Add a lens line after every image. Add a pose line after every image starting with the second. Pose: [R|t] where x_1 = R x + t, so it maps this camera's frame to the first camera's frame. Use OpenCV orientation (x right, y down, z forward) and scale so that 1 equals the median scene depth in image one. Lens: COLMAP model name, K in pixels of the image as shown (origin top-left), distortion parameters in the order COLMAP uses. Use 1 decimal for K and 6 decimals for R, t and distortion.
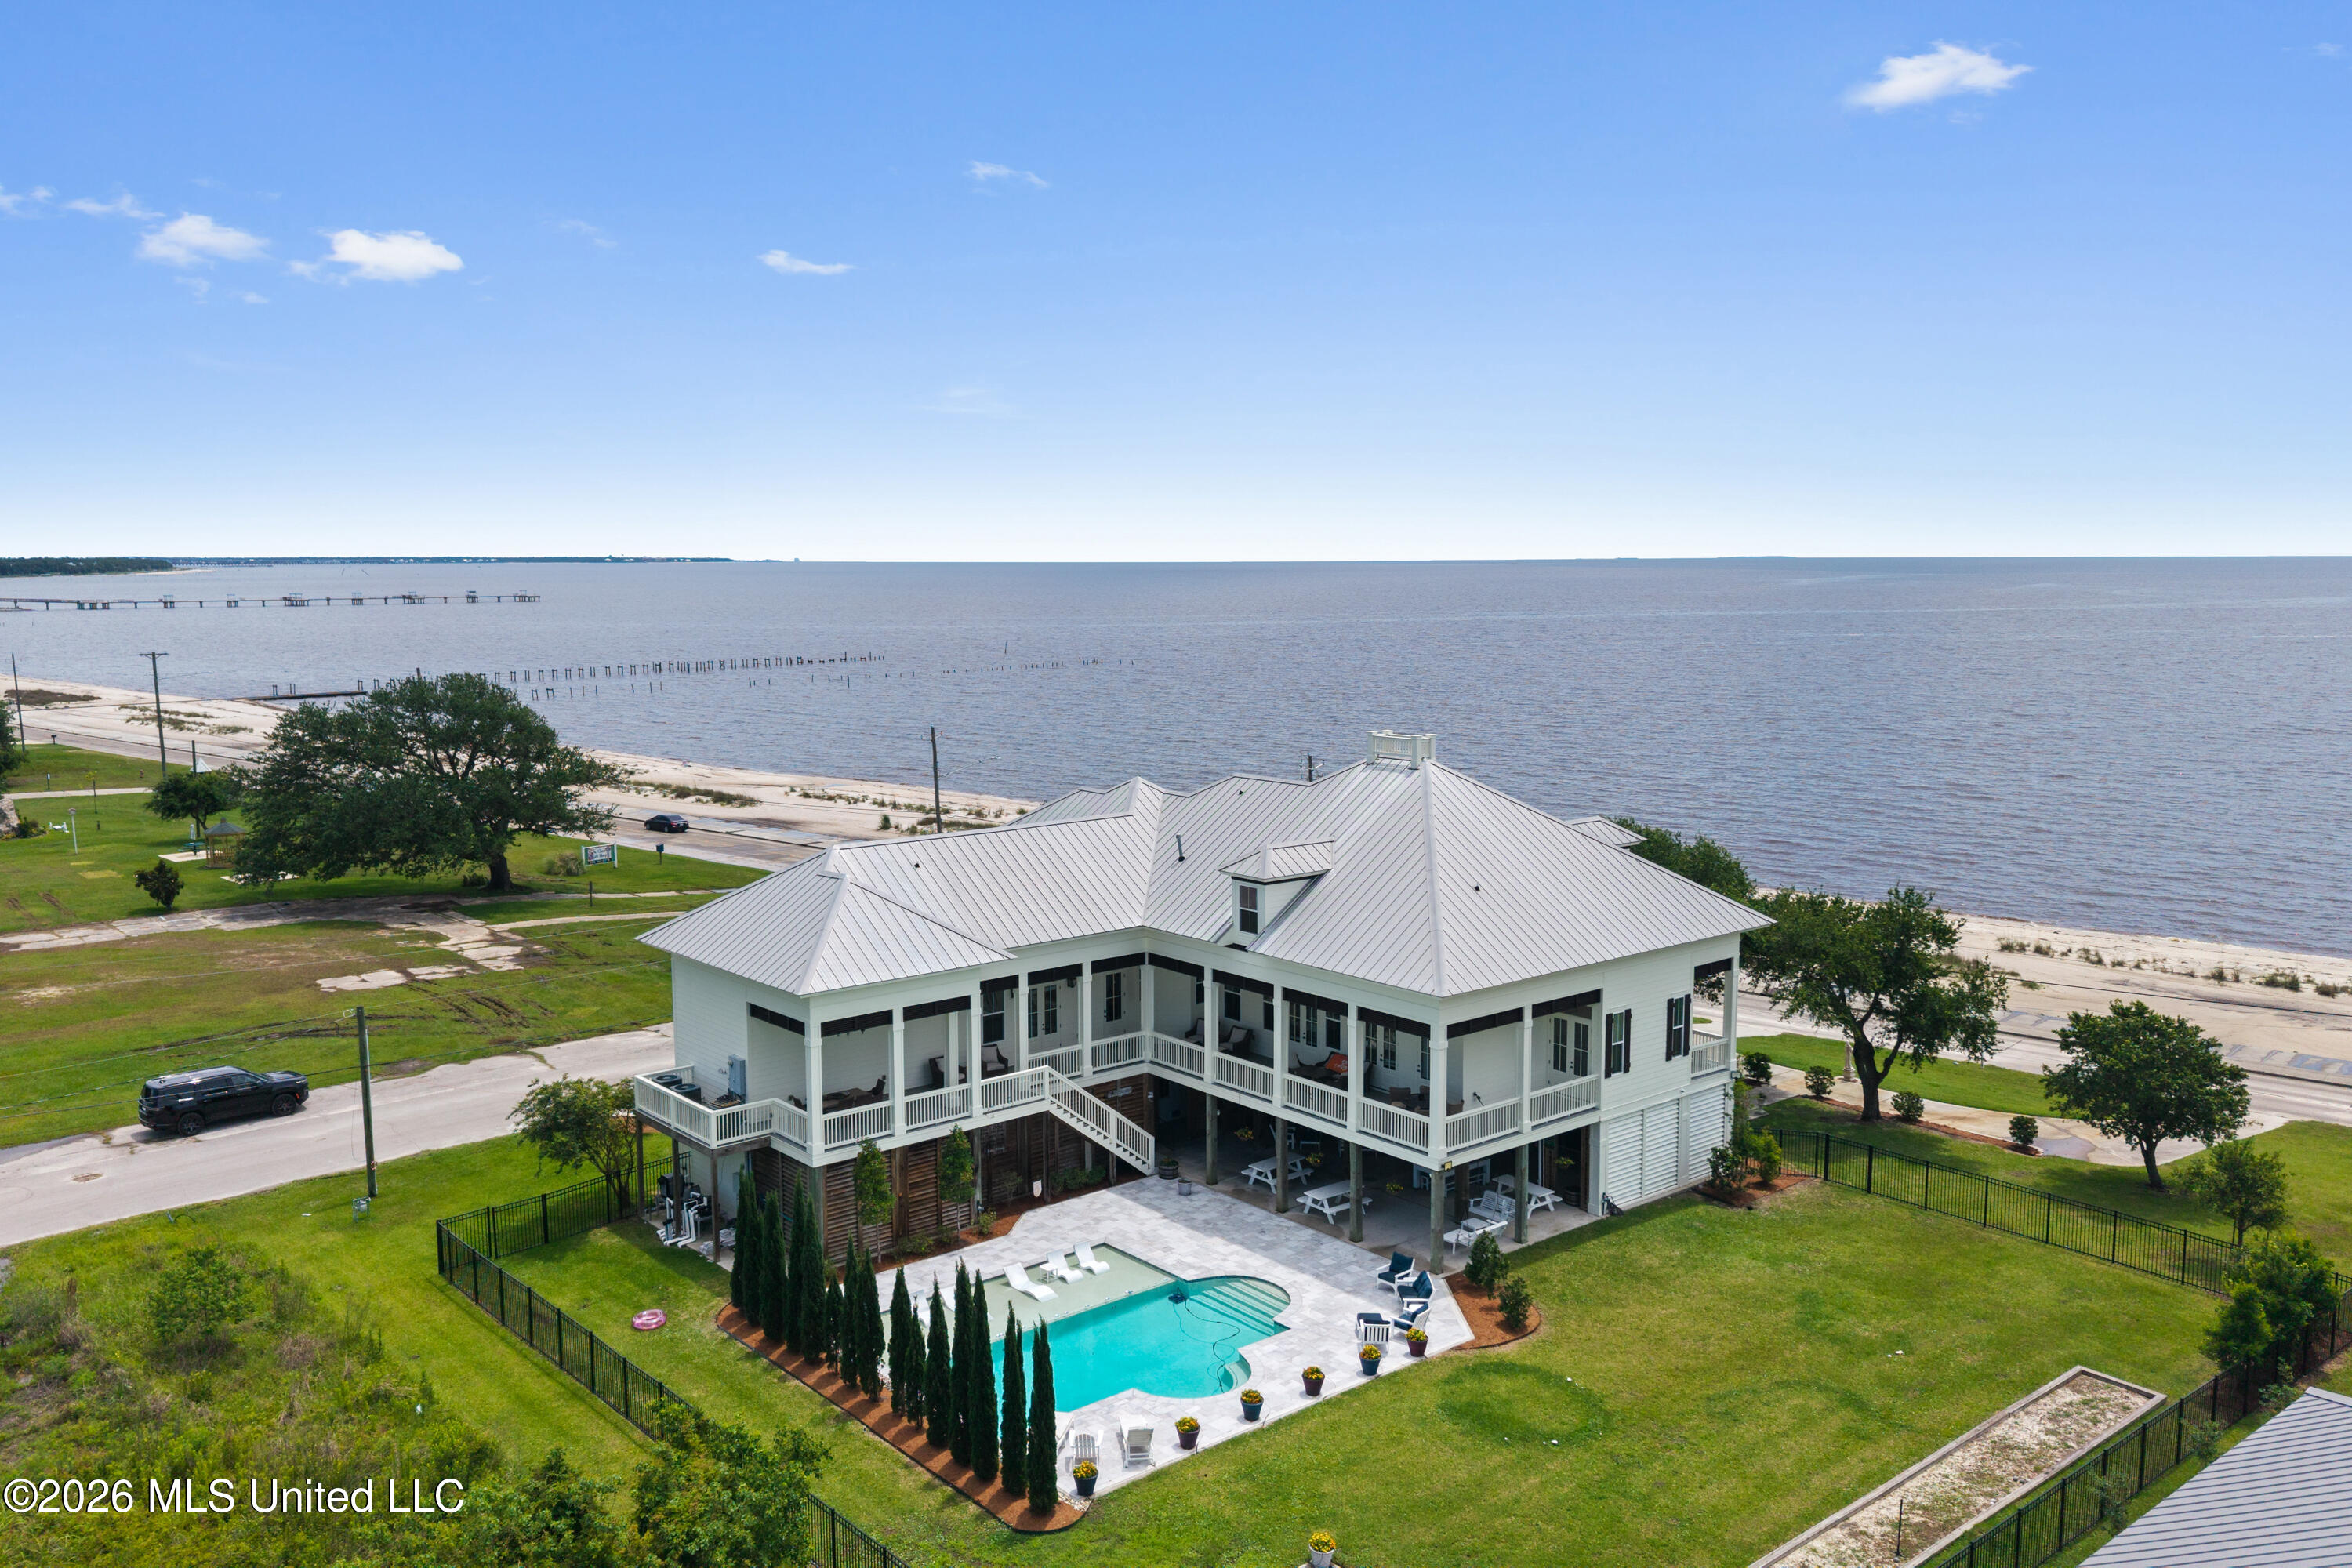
lens RADIAL K [[1856.7, 0, 1179.7], [0, 1856.7, 796.3], [0, 0, 1]] dist [0.080072, -0.122318]
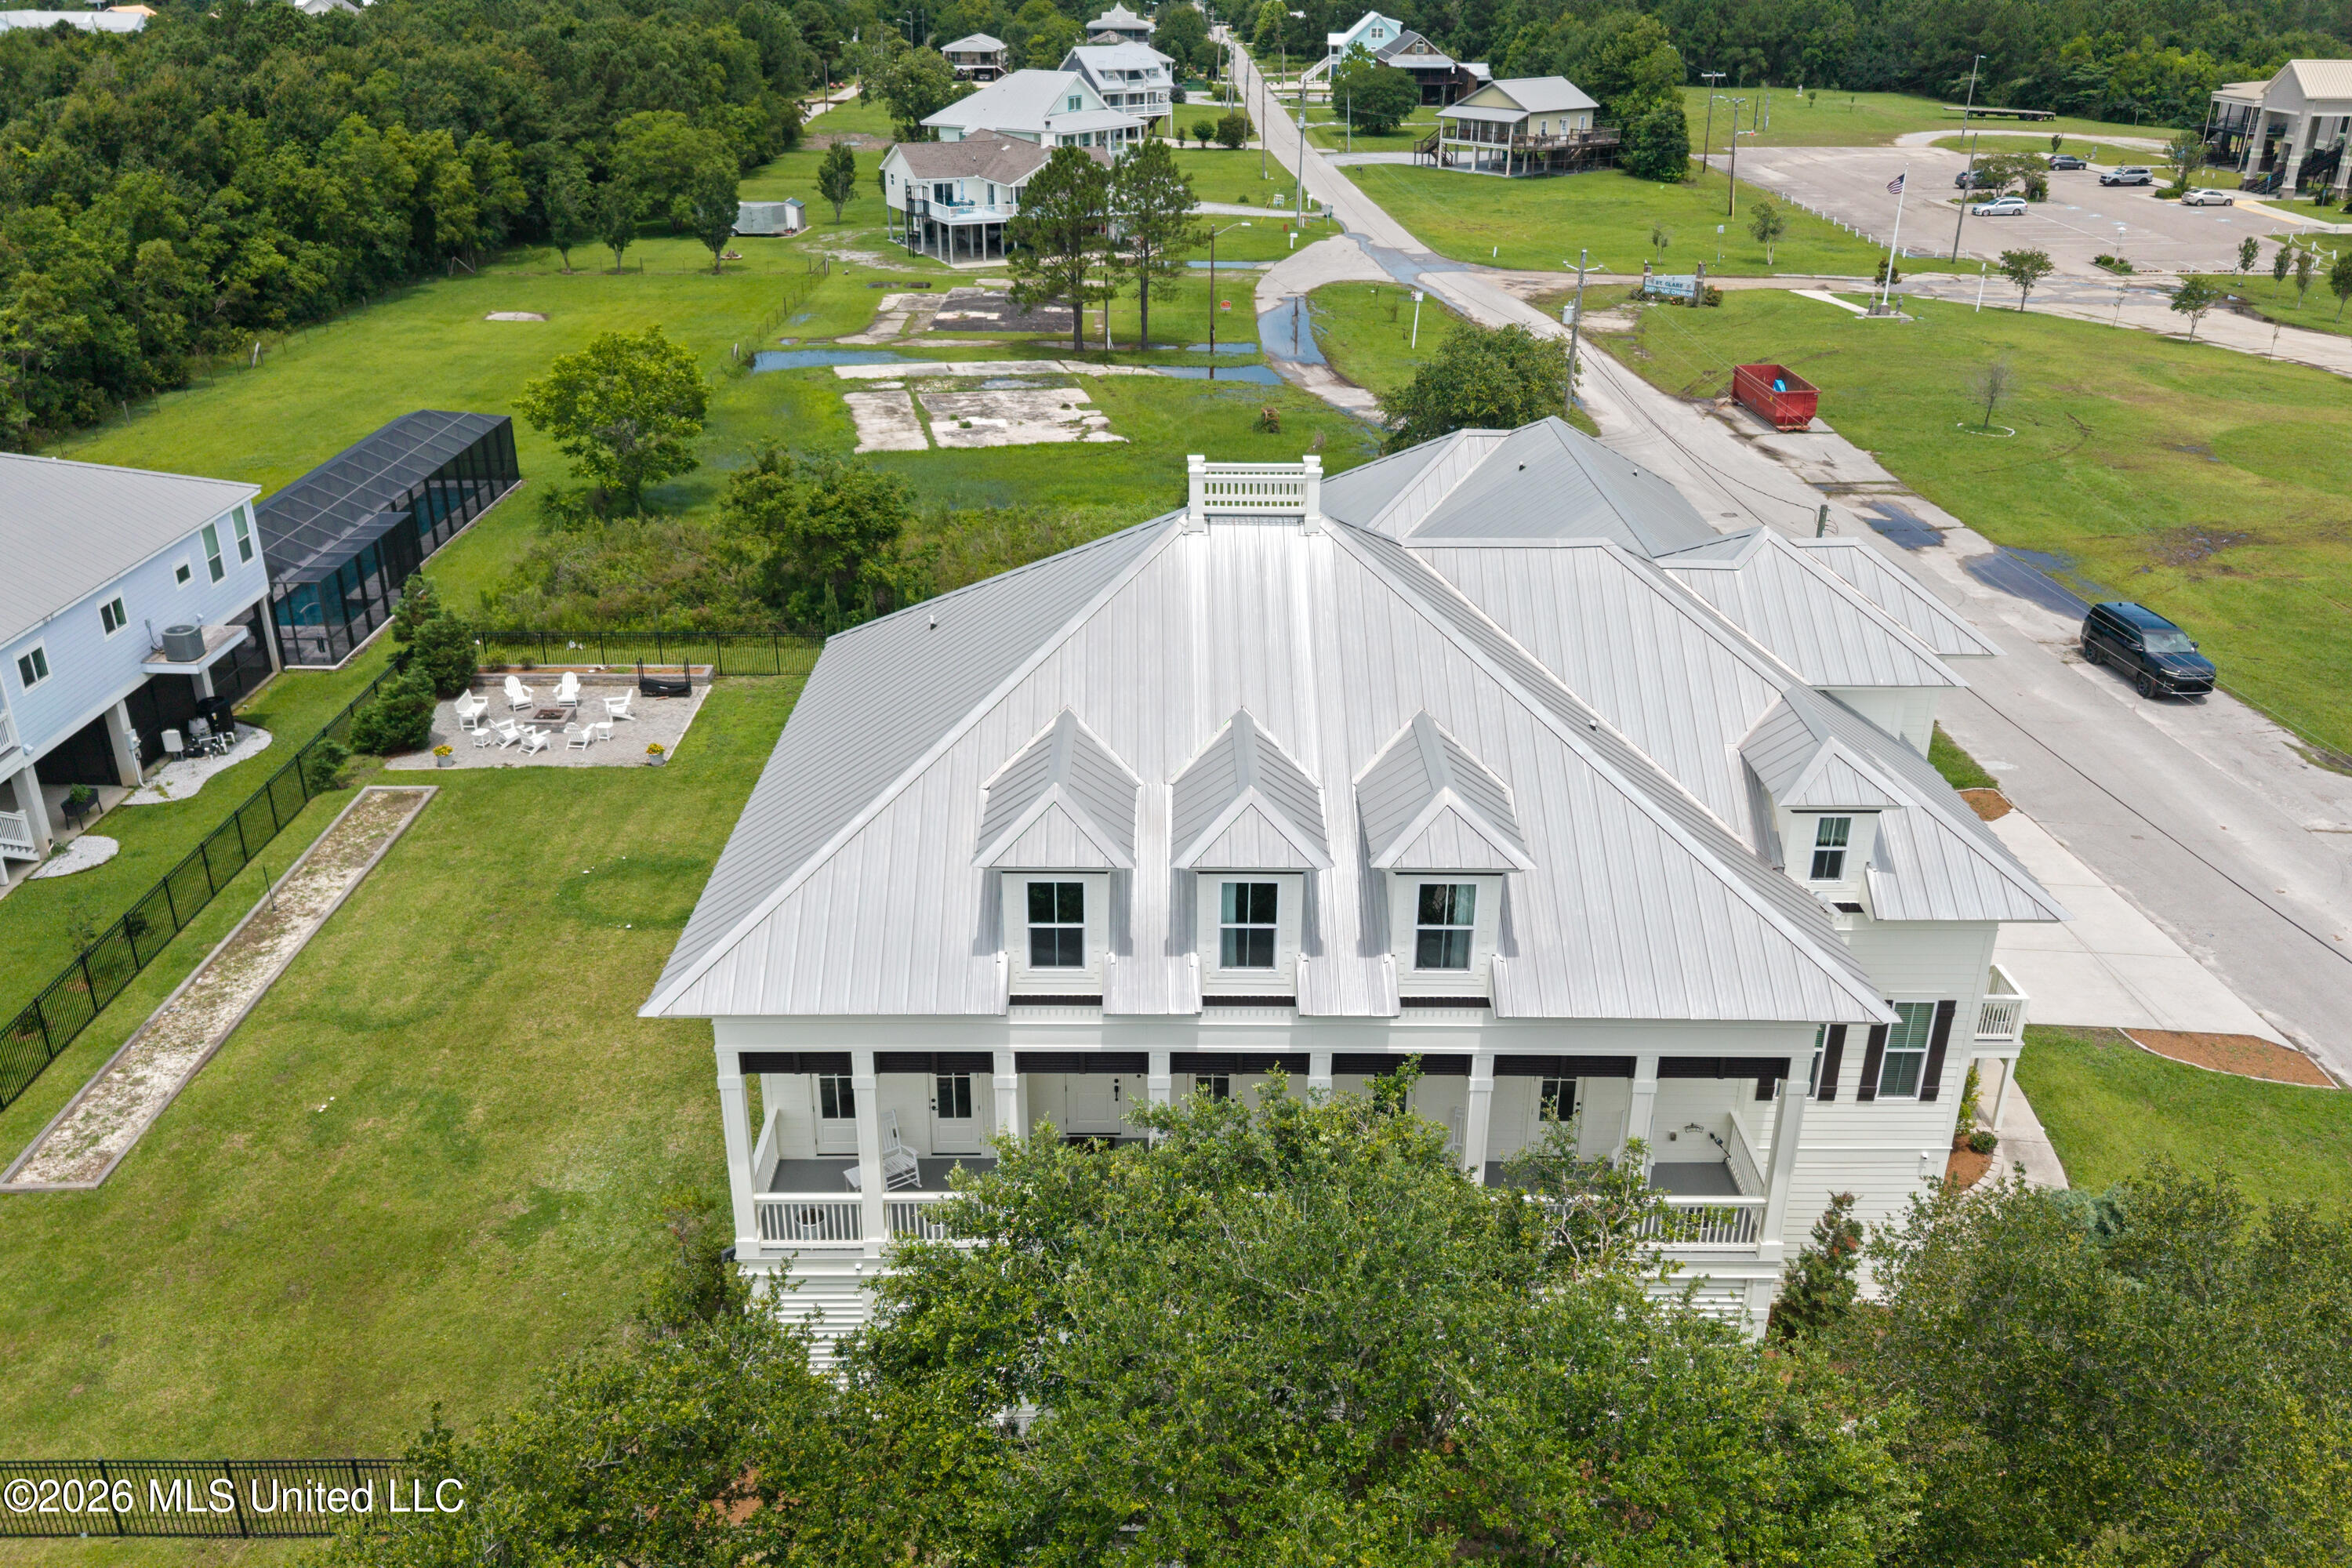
lens RADIAL K [[1870.5, 0, 1176.0], [0, 1870.5, 784.0], [0, 0, 1]] dist [0.011635, 0.006637]
pose [[-0.643060, 0.314095, -0.698440, 0.580538], [-0.103667, 0.867923, 0.485760, -0.227984], [0.758767, 0.384778, -0.525565, 1.434187]]
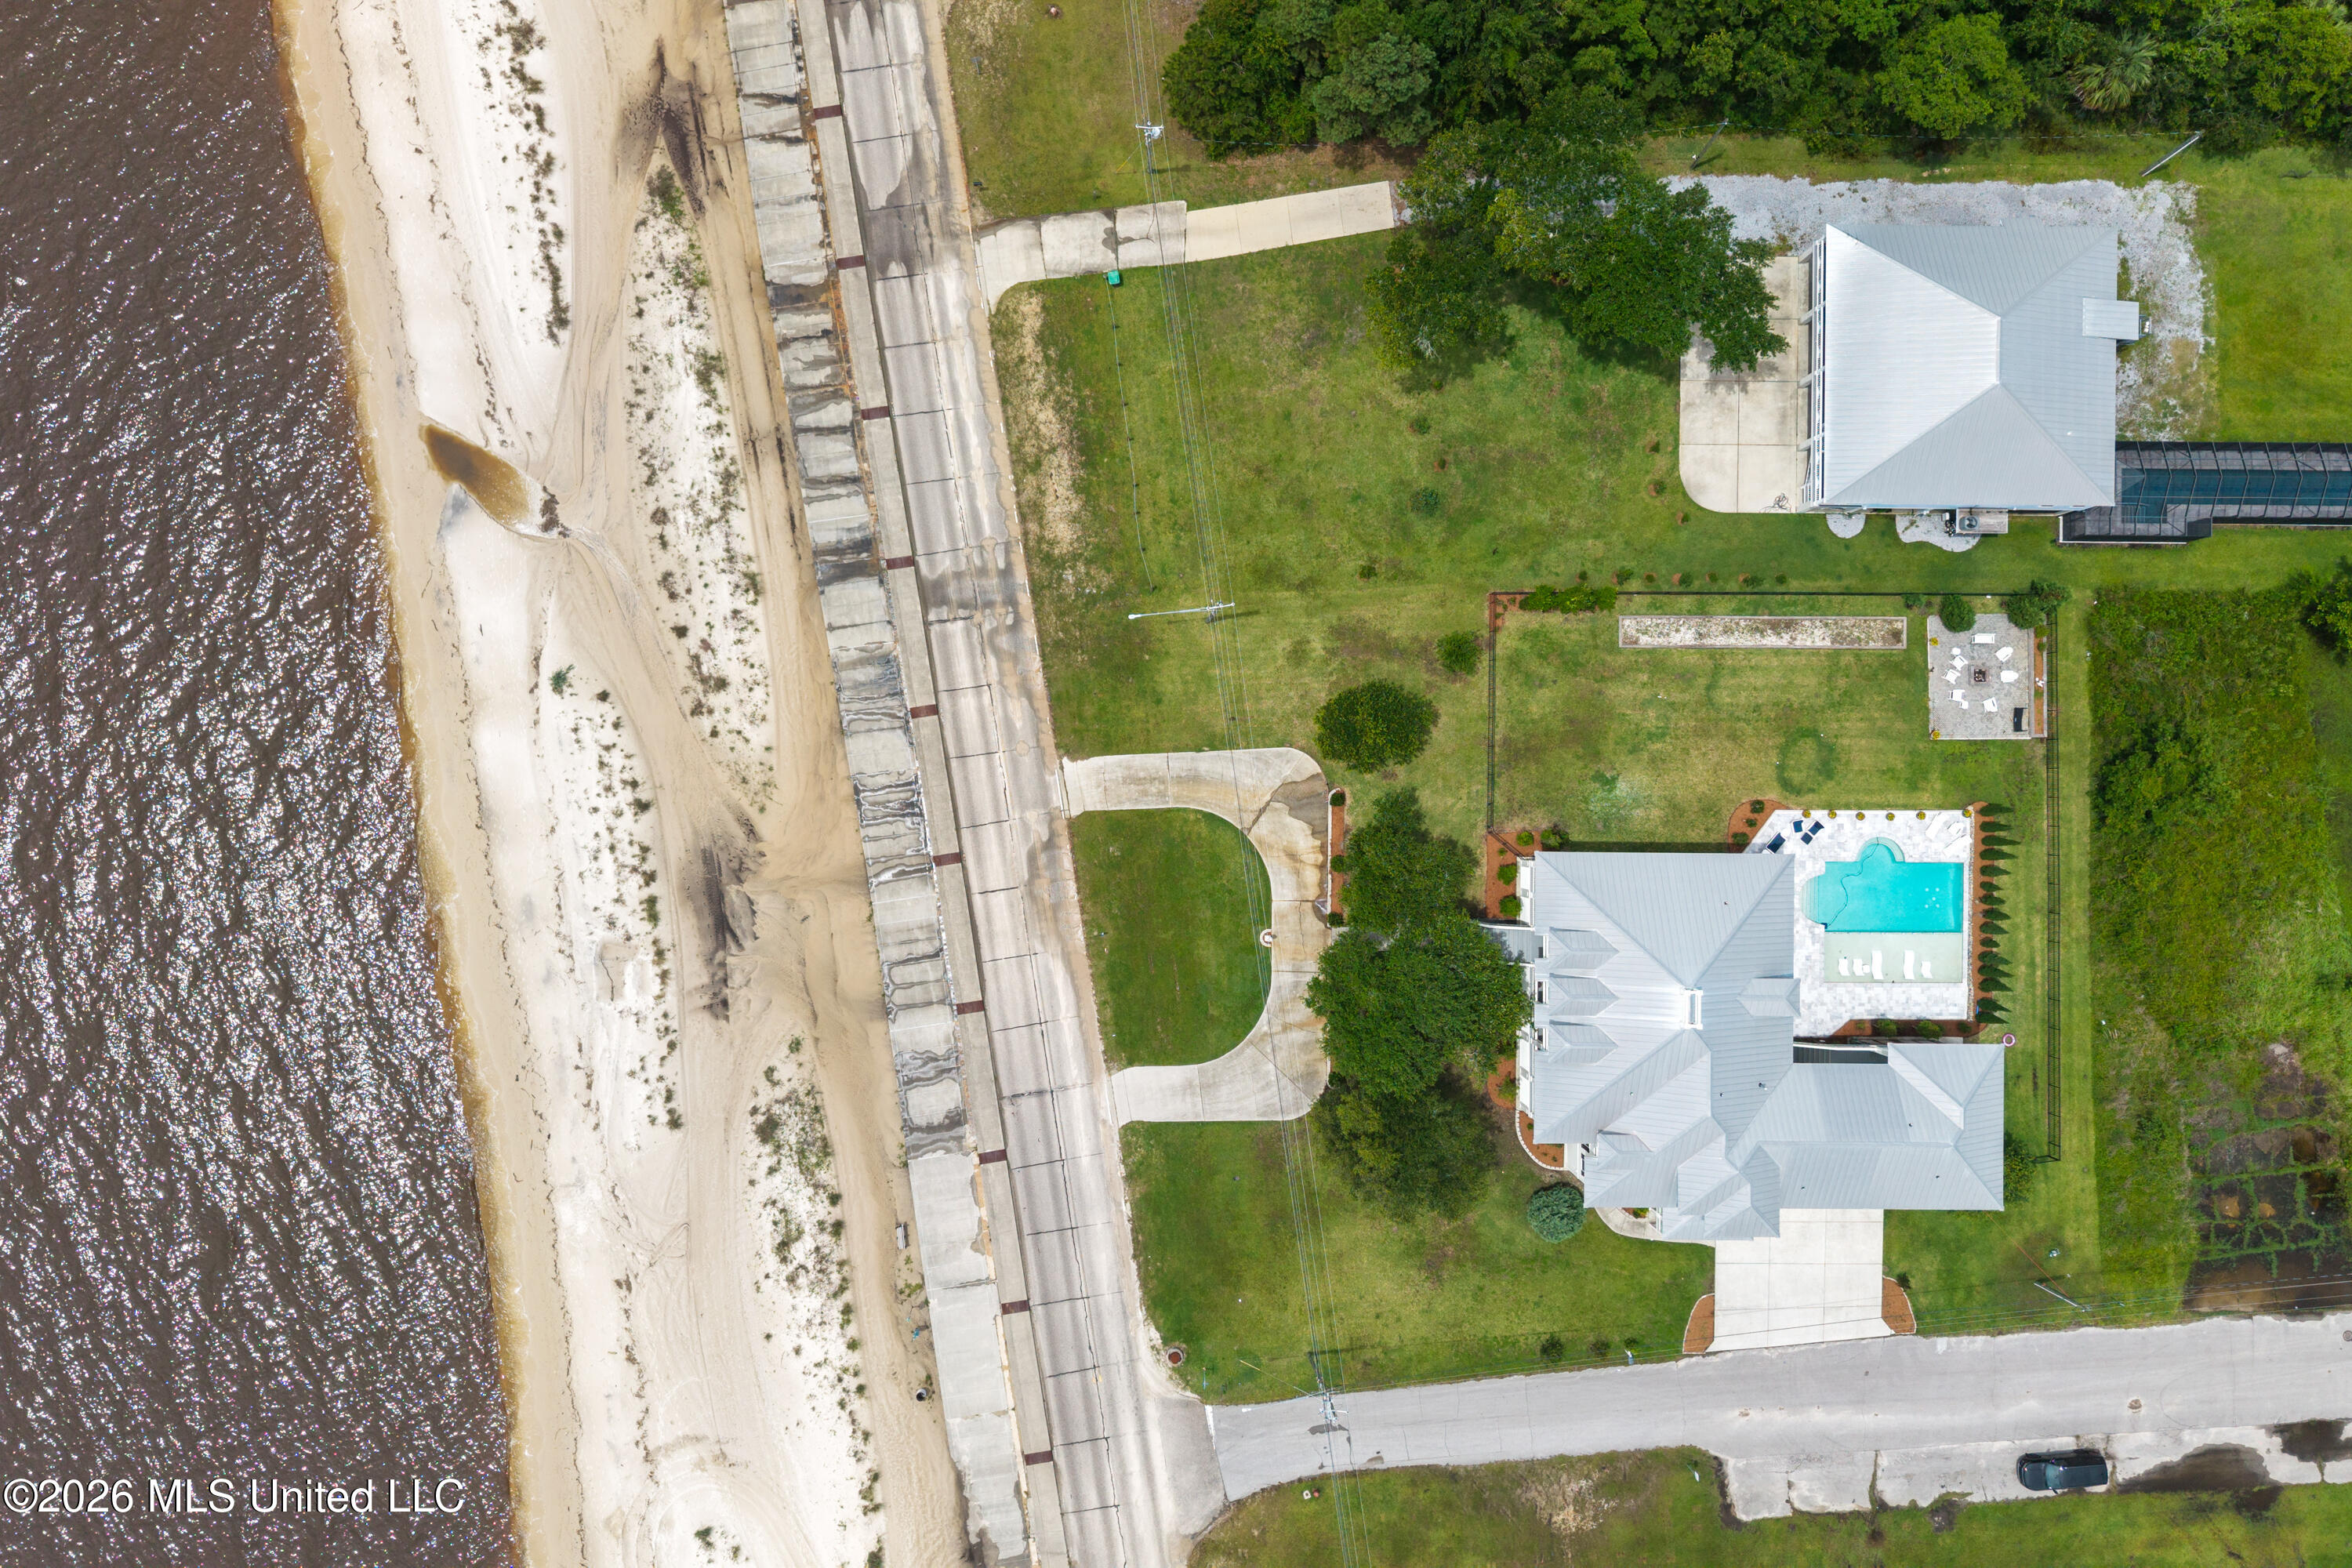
lens RADIAL K [[1878.9, 0, 1176.0], [0, 1878.9, 784.0], [0, 0, 1]] dist [0.016276, -0.011594]
pose [[-0.758976, -0.650712, -0.023005, 0.754171], [0.060428, -0.105573, 0.992574, -2.017352], [-0.648308, 0.751950, 0.119448, 1.048638]]
